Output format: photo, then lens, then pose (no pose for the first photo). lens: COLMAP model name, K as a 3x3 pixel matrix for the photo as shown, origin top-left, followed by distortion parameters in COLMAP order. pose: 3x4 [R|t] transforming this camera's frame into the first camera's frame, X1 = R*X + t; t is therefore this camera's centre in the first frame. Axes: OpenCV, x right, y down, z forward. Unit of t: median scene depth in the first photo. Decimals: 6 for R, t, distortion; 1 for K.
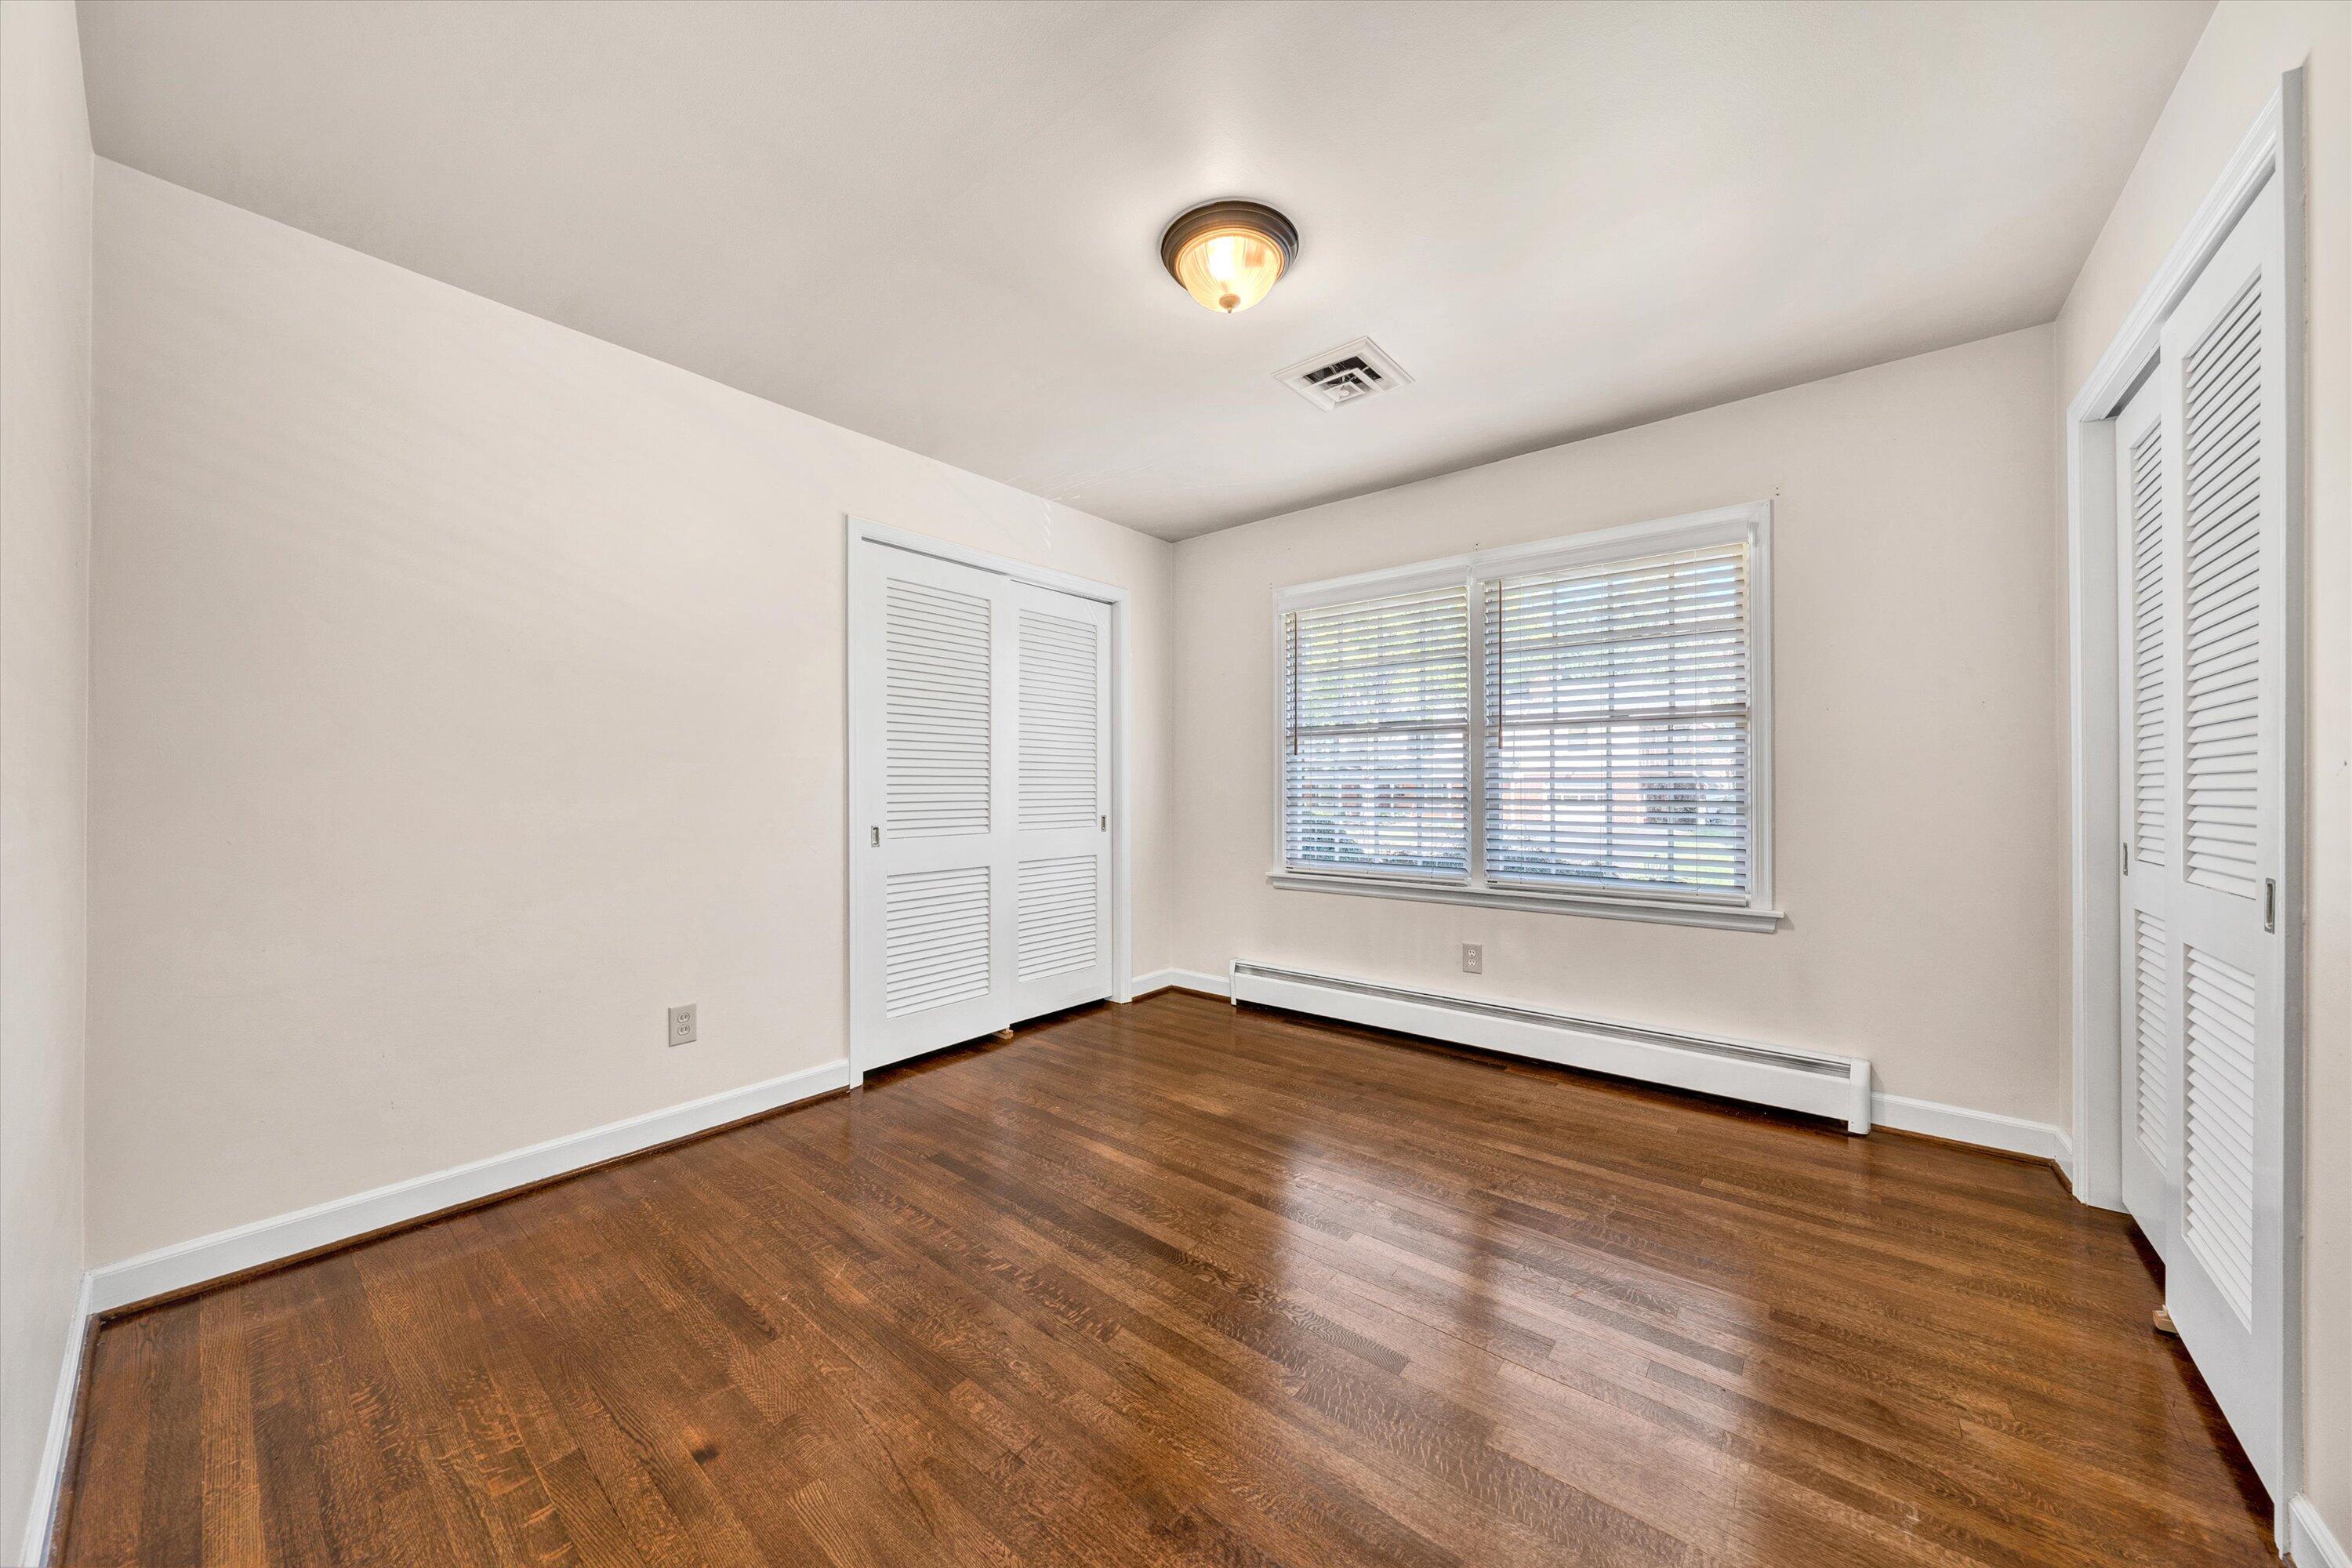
lens RADIAL K [[825.2, 0, 1176.0], [0, 825.2, 784.0], [0, 0, 1]] dist [0.000323, -0.000004]
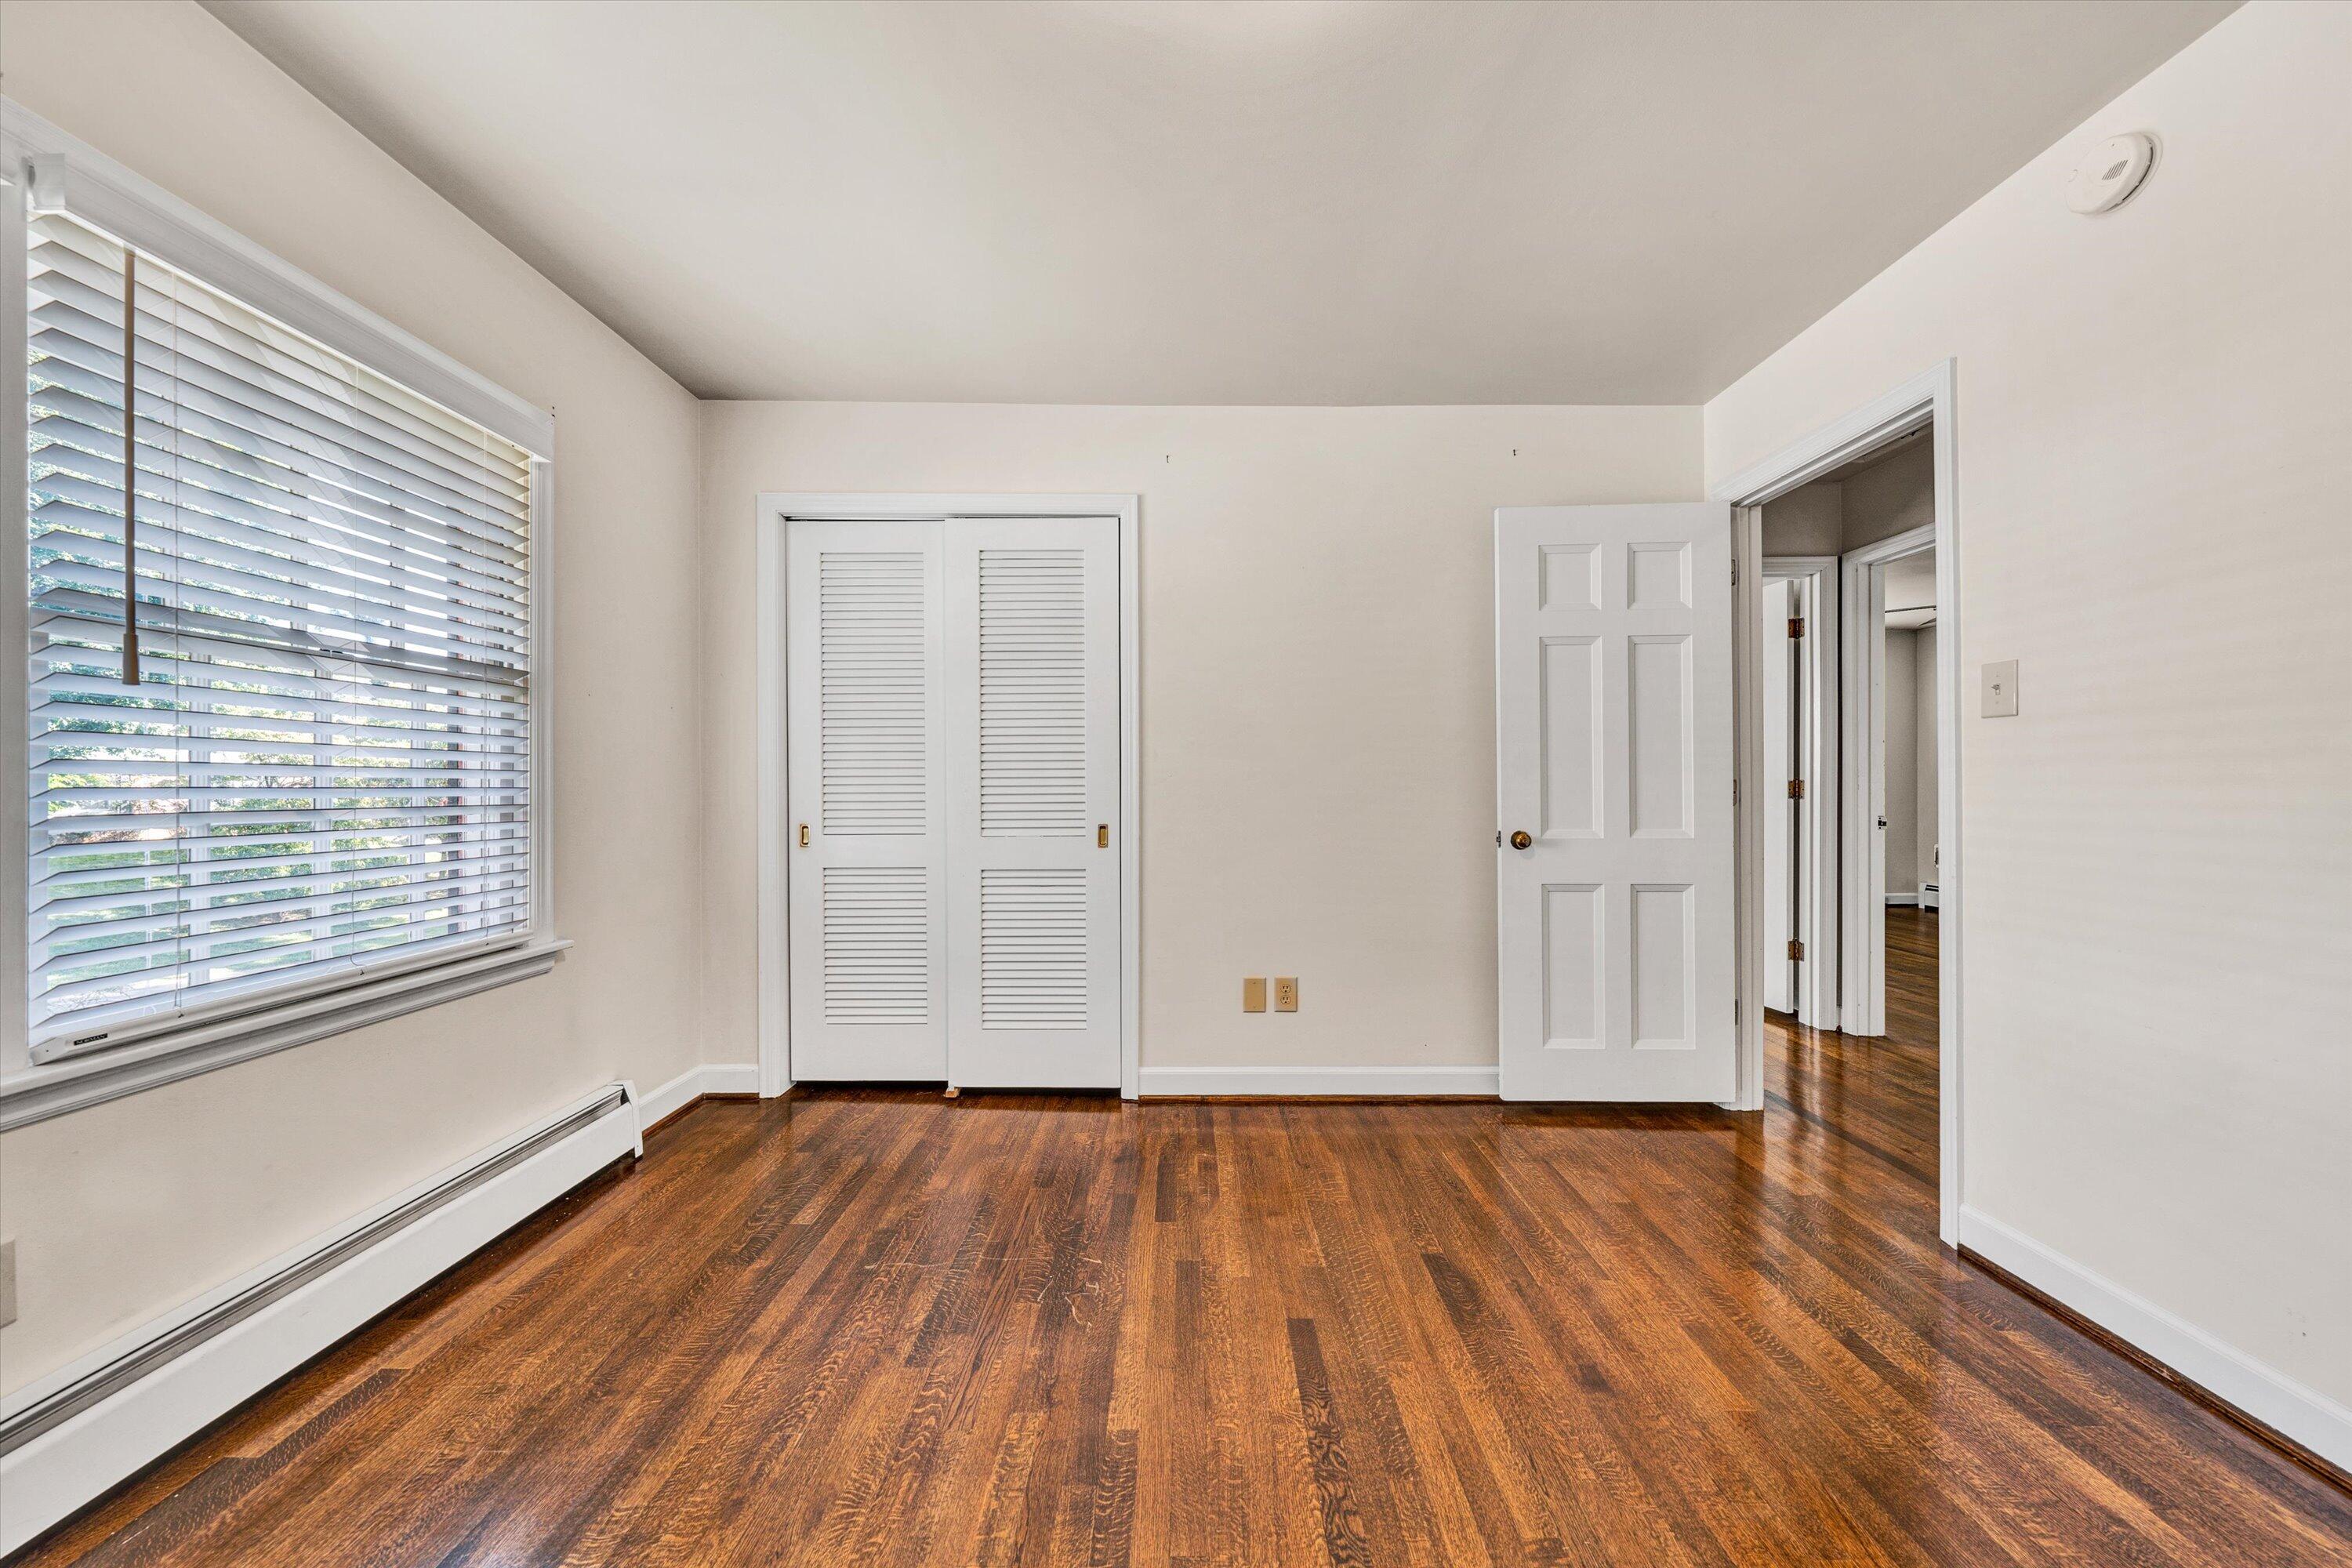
lens RADIAL K [[825.2, 0, 1176.0], [0, 825.2, 784.0], [0, 0, 1]] dist [0.000323, -0.000004]
pose [[-0.637381, 0.008190, 0.770505, -0.299195], [0.003797, 0.999965, -0.007488, 0.011641], [-0.770539, -0.001847, -0.637390, 1.186821]]
